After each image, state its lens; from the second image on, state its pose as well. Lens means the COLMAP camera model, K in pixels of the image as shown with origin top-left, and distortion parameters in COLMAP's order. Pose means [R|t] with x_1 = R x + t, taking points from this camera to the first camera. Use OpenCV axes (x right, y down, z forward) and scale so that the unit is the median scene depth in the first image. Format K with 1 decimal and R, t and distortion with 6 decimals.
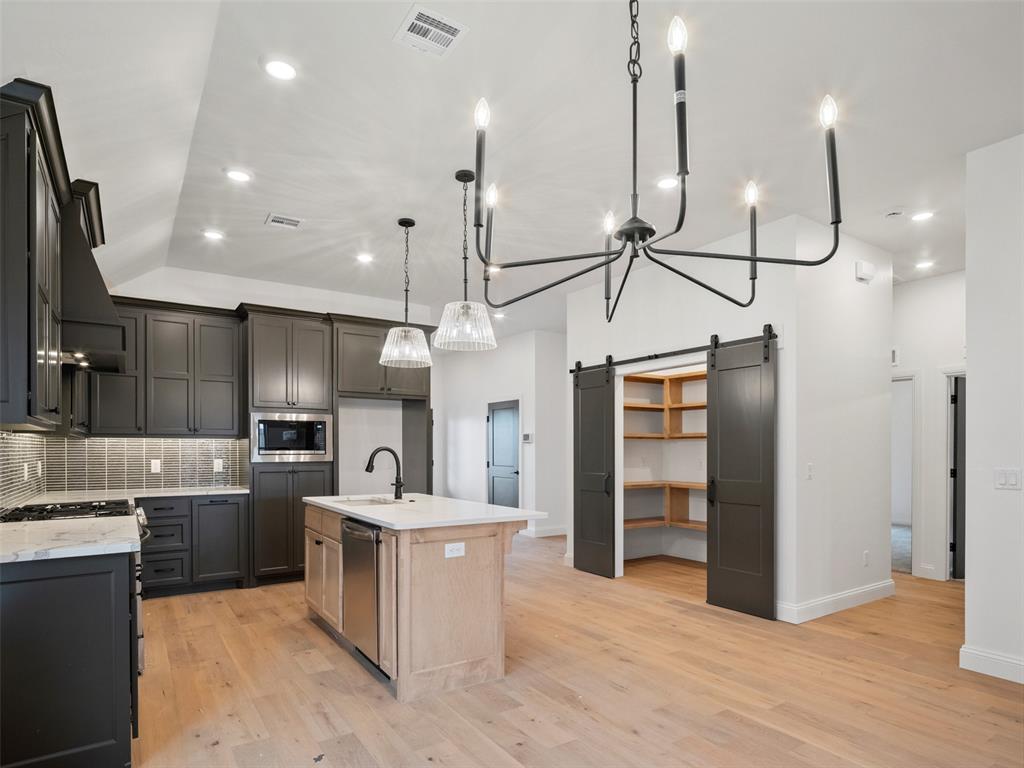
lens RADIAL K [[575.2, 0, 506.3], [0, 575.2, 451.5], [0, 0, 1]] dist [-0.007298, -0.000219]
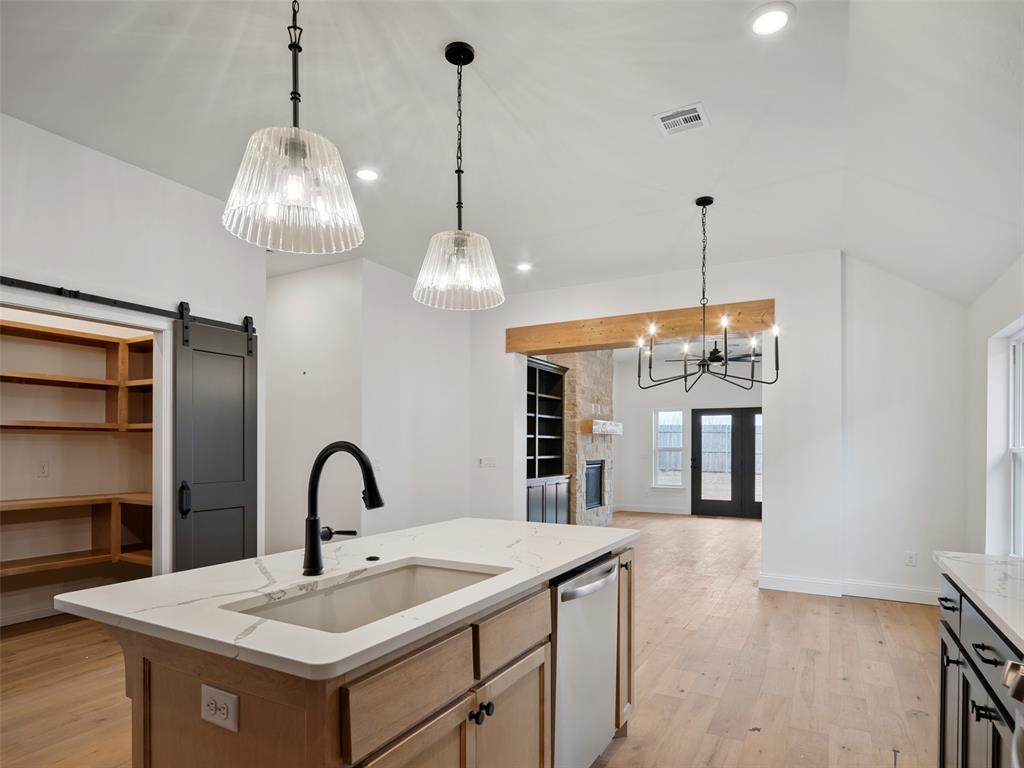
lens RADIAL K [[575.2, 0, 506.3], [0, 575.2, 451.5], [0, 0, 1]] dist [-0.007298, -0.000219]
pose [[-0.456205, -0.007932, 0.889839, -0.582950], [0.003099, 0.999940, 0.010502, -0.005732], [-0.889869, 0.007548, -0.456153, 1.035606]]
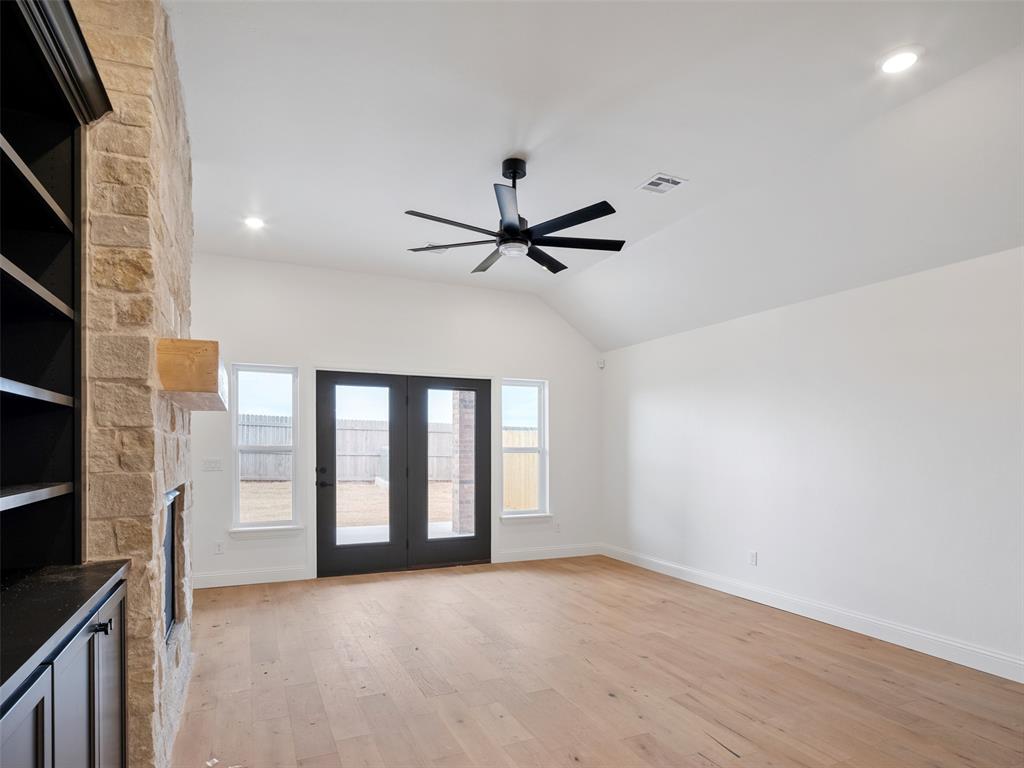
lens RADIAL K [[575.2, 0, 506.3], [0, 575.2, 451.5], [0, 0, 1]] dist [-0.007298, -0.000219]
pose [[-0.987265, -0.005377, 0.158992, 0.649461], [-0.003290, 0.999905, 0.013384, -0.001142], [-0.159049, 0.012691, -0.987189, 0.370295]]
